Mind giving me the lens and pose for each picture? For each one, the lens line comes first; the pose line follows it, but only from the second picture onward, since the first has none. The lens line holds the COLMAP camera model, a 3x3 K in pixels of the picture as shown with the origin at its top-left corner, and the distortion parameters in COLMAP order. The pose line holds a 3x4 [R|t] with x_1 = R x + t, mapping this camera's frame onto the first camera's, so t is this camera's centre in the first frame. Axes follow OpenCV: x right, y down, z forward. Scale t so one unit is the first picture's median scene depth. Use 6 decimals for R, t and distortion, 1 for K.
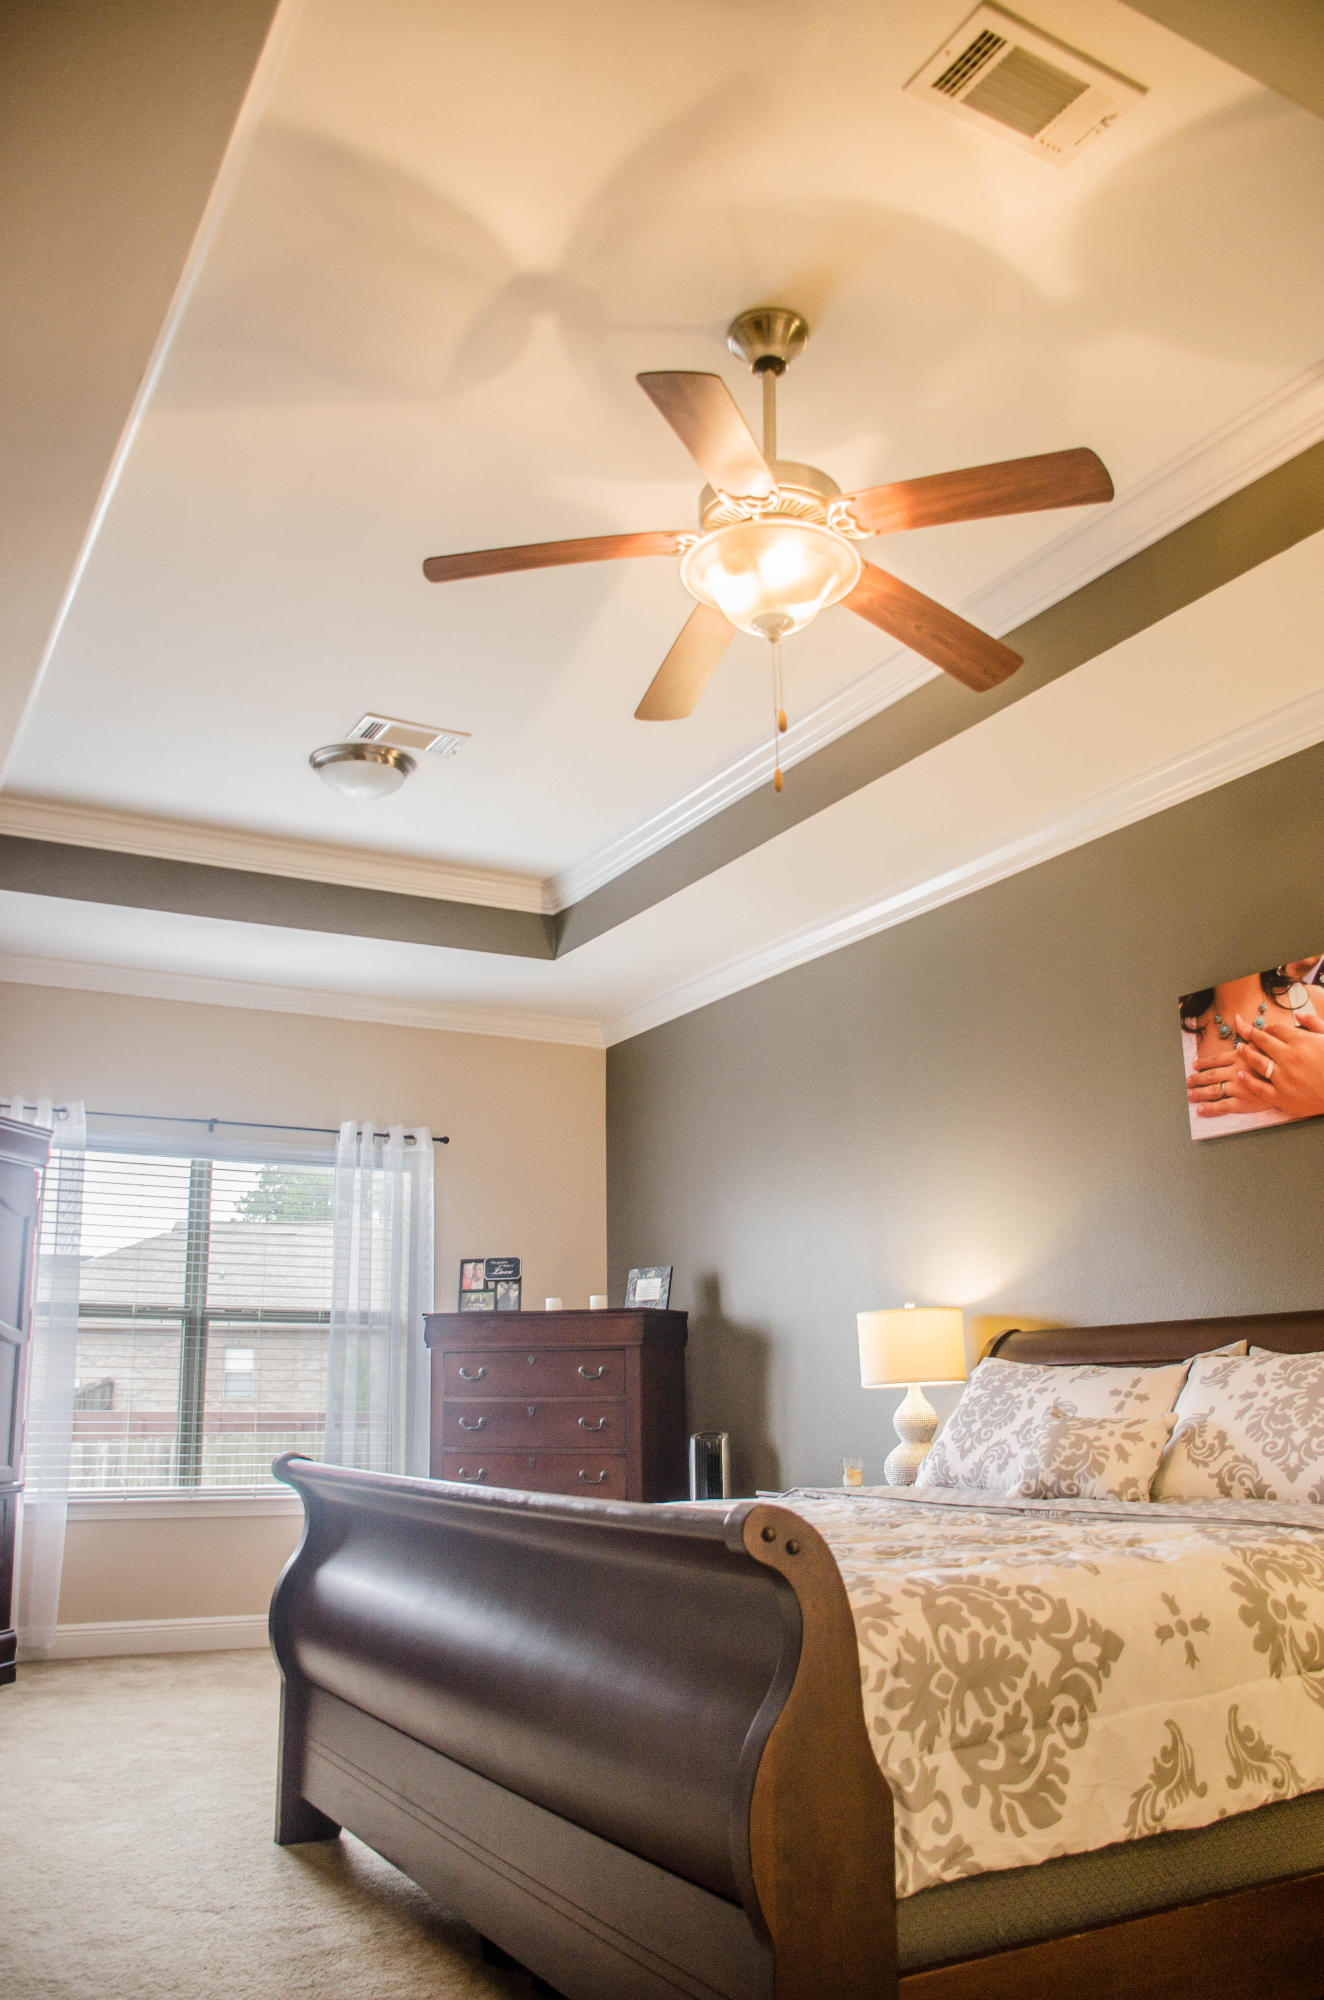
lens RADIAL K [[1570.0, 0, 662.0], [0, 1570.0, 1000.0], [0, 0, 1]] dist [-0.145935, 0.107160]
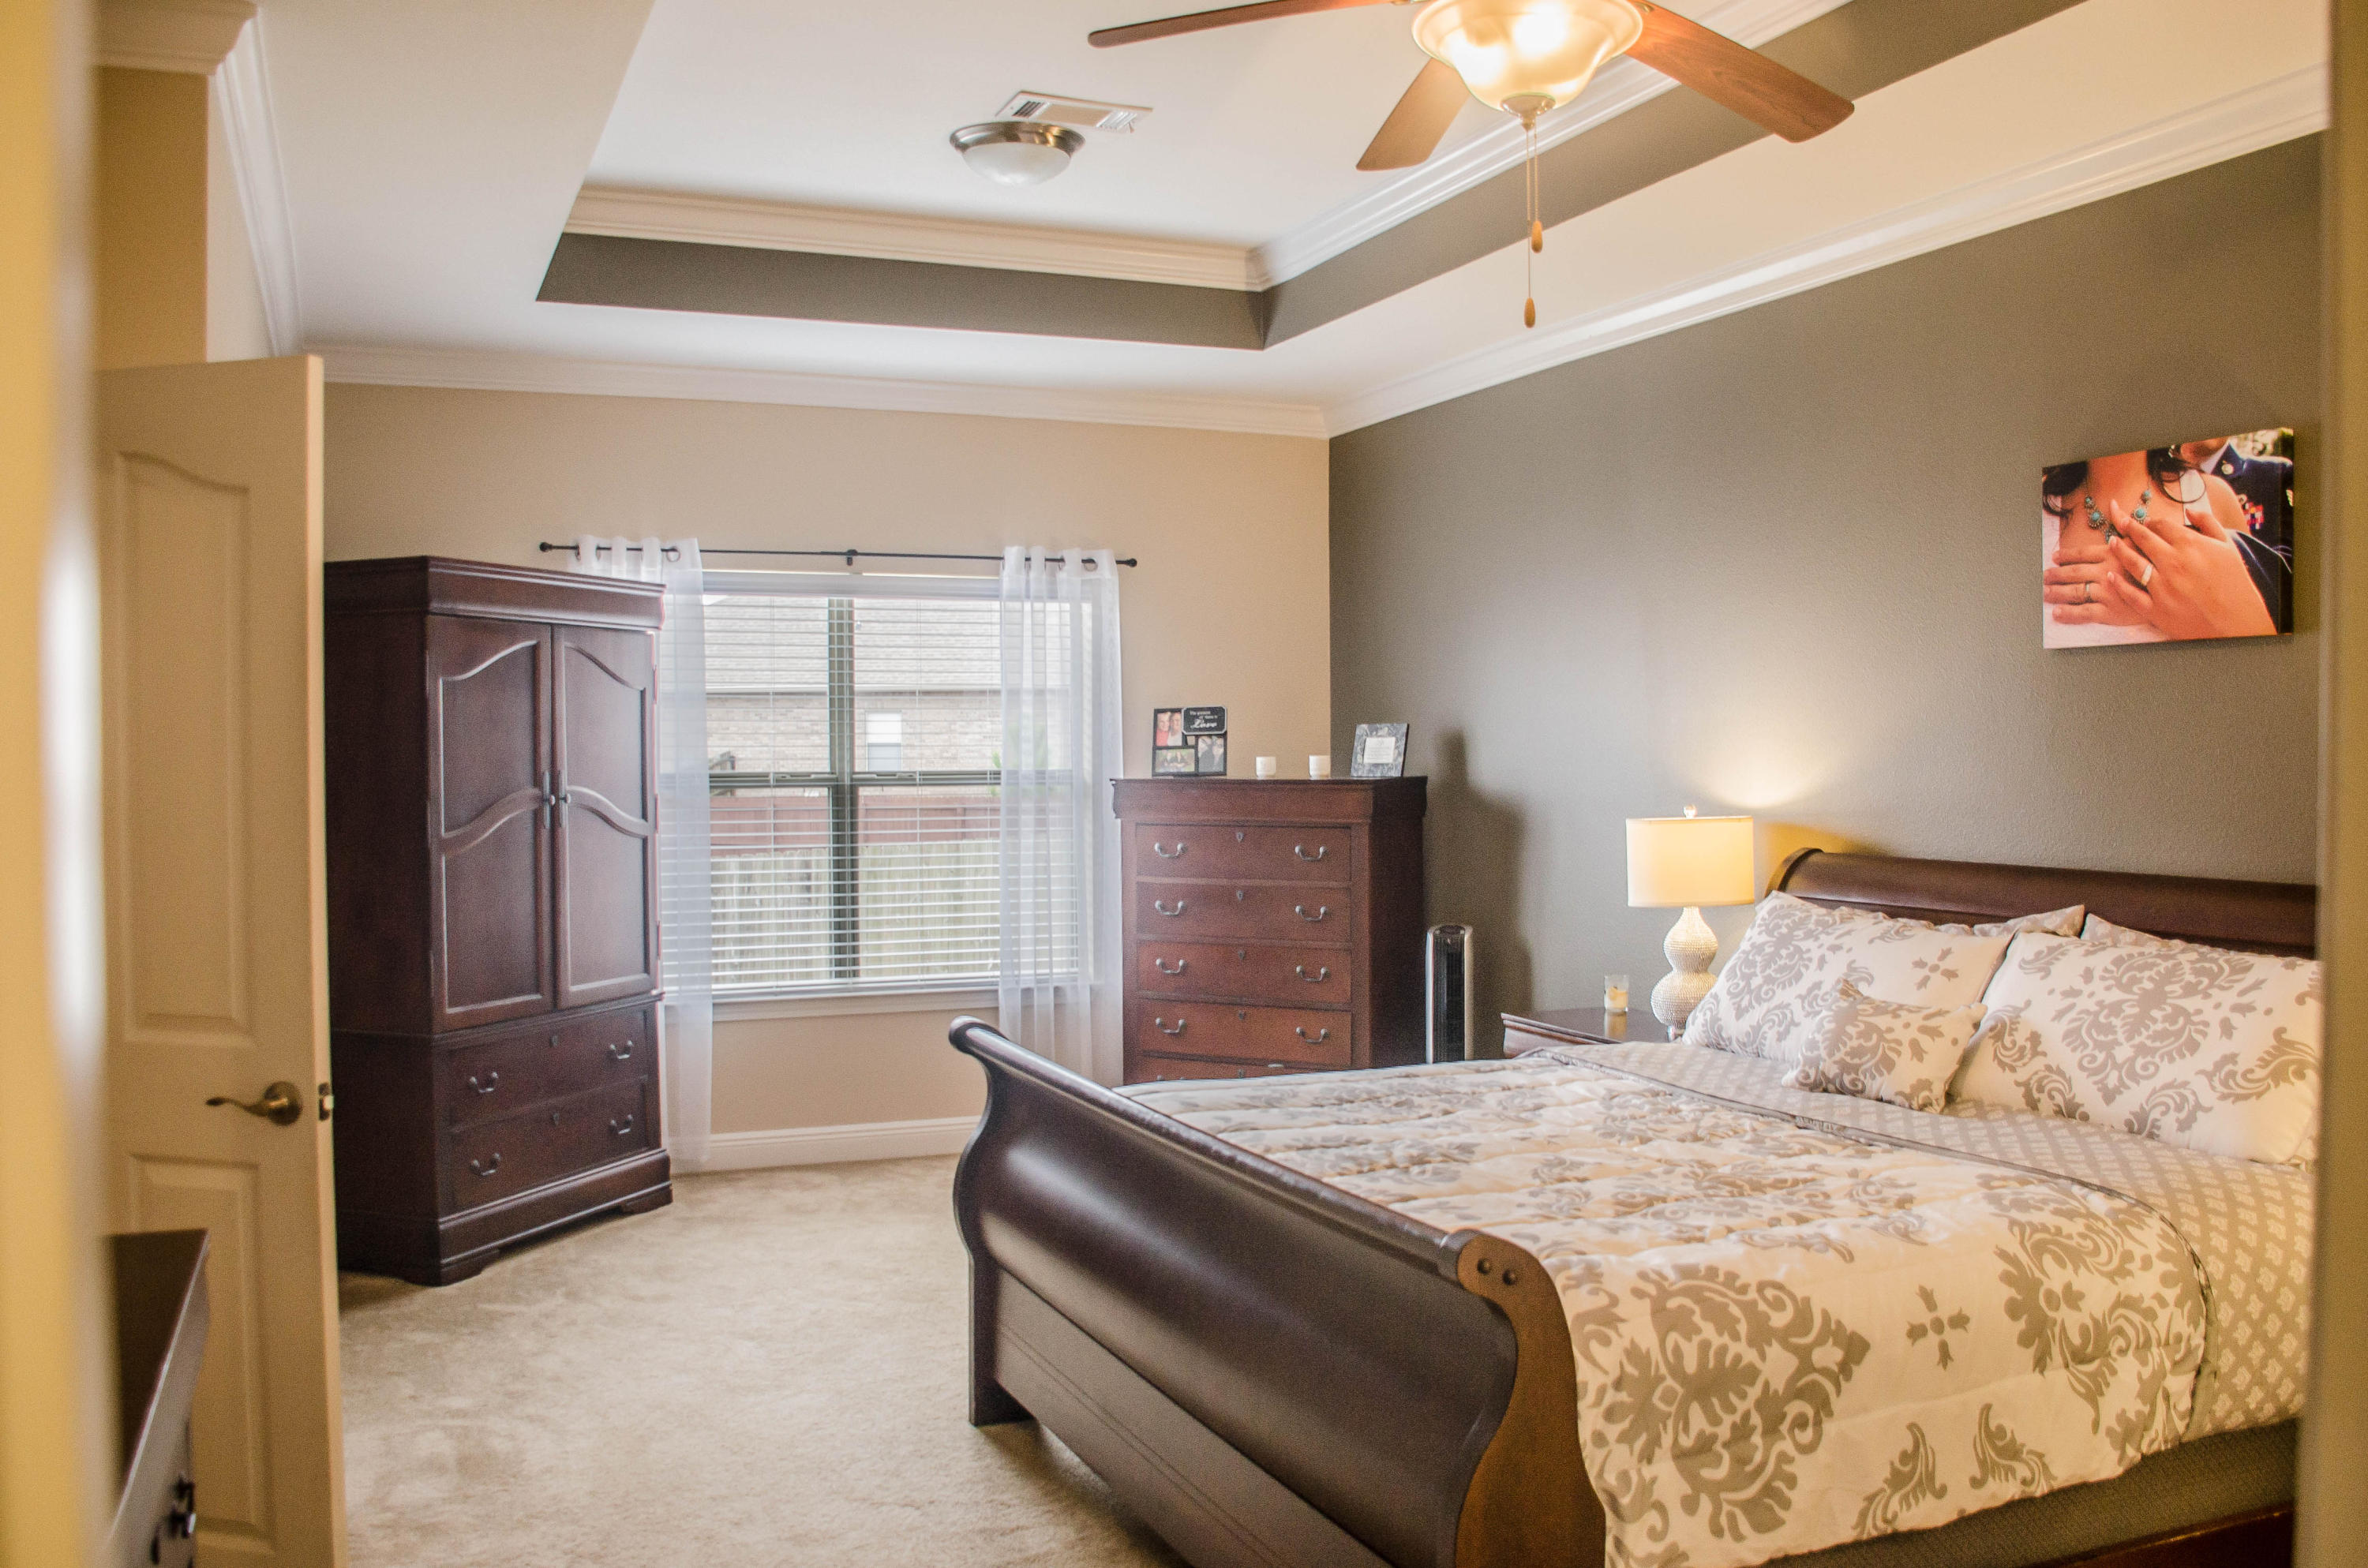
lens RADIAL K [[1998.5, 0, 1211.1], [0, 1998.5, 809.6], [0, 0, 1]] dist [-0.143863, 0.108996]
pose [[0.995297, 0.010243, -0.096323, 0.008426], [0.016599, 0.961650, 0.273777, -0.141485], [0.095434, -0.274088, 0.956958, -0.058690]]
